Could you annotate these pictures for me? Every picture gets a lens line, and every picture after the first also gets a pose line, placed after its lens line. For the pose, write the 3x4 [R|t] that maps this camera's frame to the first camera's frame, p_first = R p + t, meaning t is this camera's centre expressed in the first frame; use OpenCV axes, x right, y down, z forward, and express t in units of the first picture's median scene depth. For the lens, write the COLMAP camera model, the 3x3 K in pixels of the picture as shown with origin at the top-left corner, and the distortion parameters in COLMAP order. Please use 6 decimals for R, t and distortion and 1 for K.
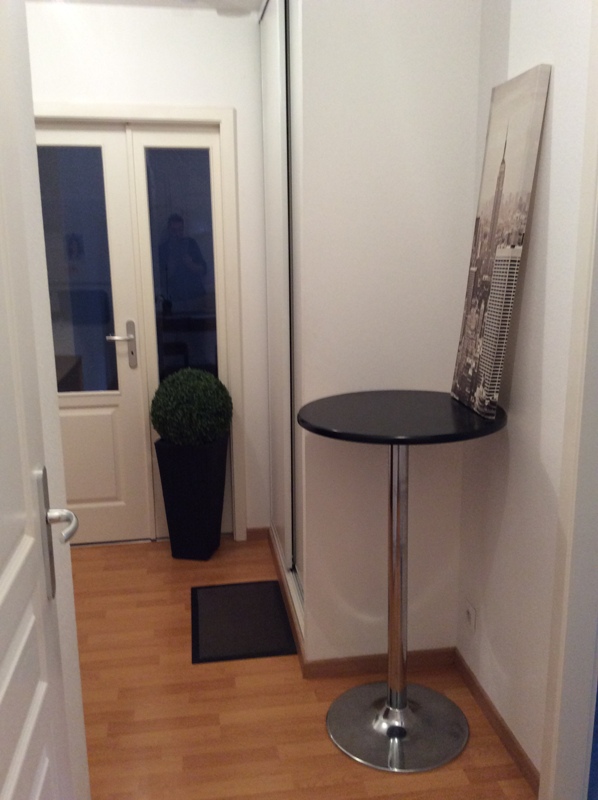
lens RADIAL K [[736.9, 0, 299.0], [0, 736.9, 400.0], [0, 0, 1]] dist [0.052730, -0.010505]
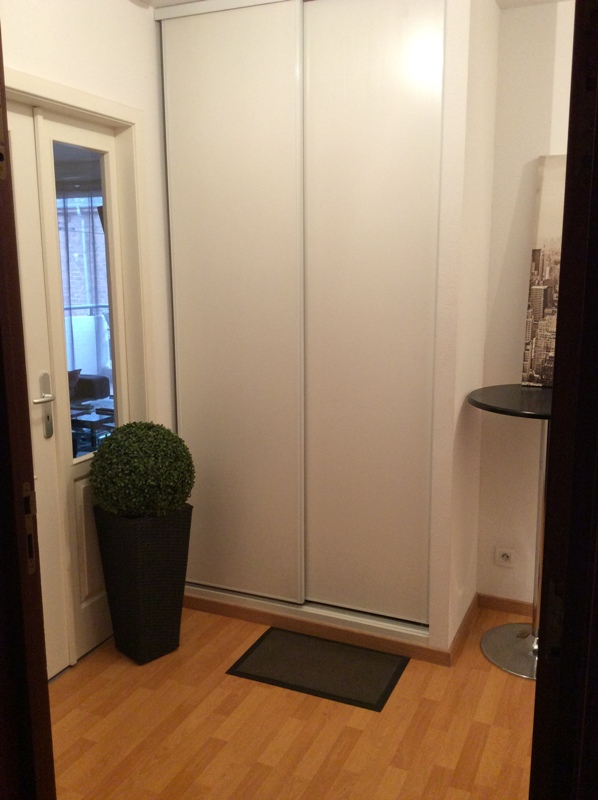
lens RADIAL K [[736.9, 0, 299.0], [0, 736.9, 400.0], [0, 0, 1]] dist [0.052730, -0.010505]
pose [[0.538010, -0.138518, 0.831479, -0.786392], [0.177162, 0.982955, 0.049120, -0.081703], [-0.824111, 0.120880, 0.553380, 0.439576]]
